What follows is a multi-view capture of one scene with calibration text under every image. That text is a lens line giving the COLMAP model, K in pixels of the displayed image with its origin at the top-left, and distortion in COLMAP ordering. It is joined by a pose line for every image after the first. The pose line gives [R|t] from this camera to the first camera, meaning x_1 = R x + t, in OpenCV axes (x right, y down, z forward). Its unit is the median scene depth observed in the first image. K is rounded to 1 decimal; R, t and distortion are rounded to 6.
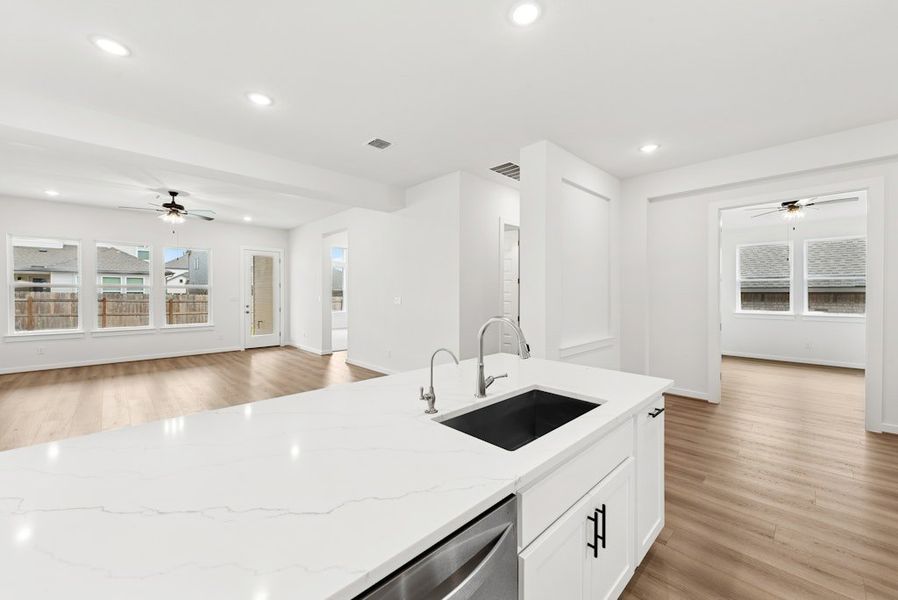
lens RADIAL K [[353.9, 0, 449.0], [0, 353.9, 295.6], [0, 0, 1]] dist [0.011684, -0.002561]
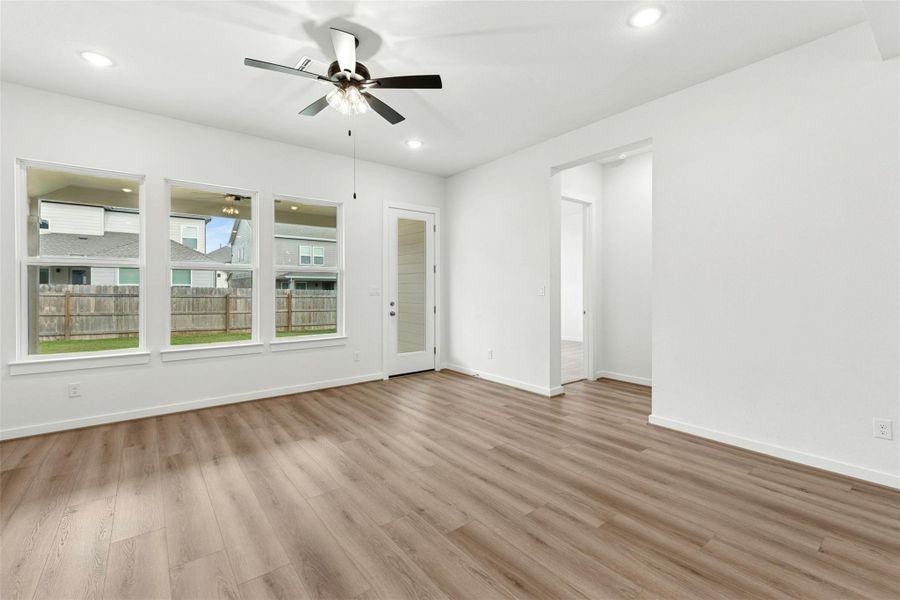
lens RADIAL K [[389.5, 0, 444.3], [0, 389.5, 287.8], [0, 0, 1]] dist [0.014898, -0.003559]
pose [[0.994371, -0.002493, -0.105927, -0.398905], [0.001527, 0.999957, -0.009198, 0.009345], [0.105946, 0.008985, 0.994331, 0.355271]]
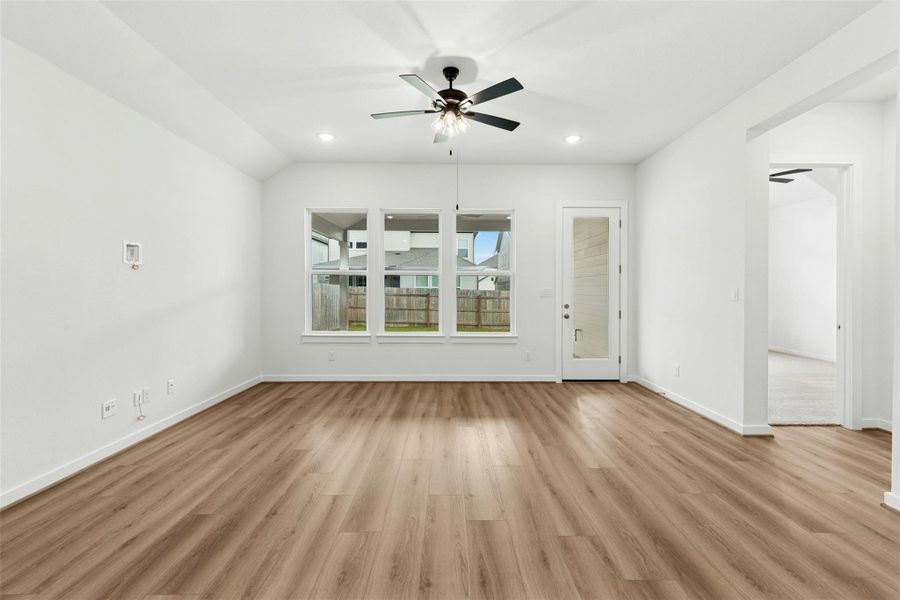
lens RADIAL K [[389.5, 0, 454.8], [0, 389.5, 295.0], [0, 0, 1]] dist [0.014898, -0.003559]
pose [[0.734878, 0.010202, -0.678123, -0.263623], [-0.009172, 0.999945, 0.005104, 0.009824], [0.678137, 0.002468, 0.734931, 0.399525]]
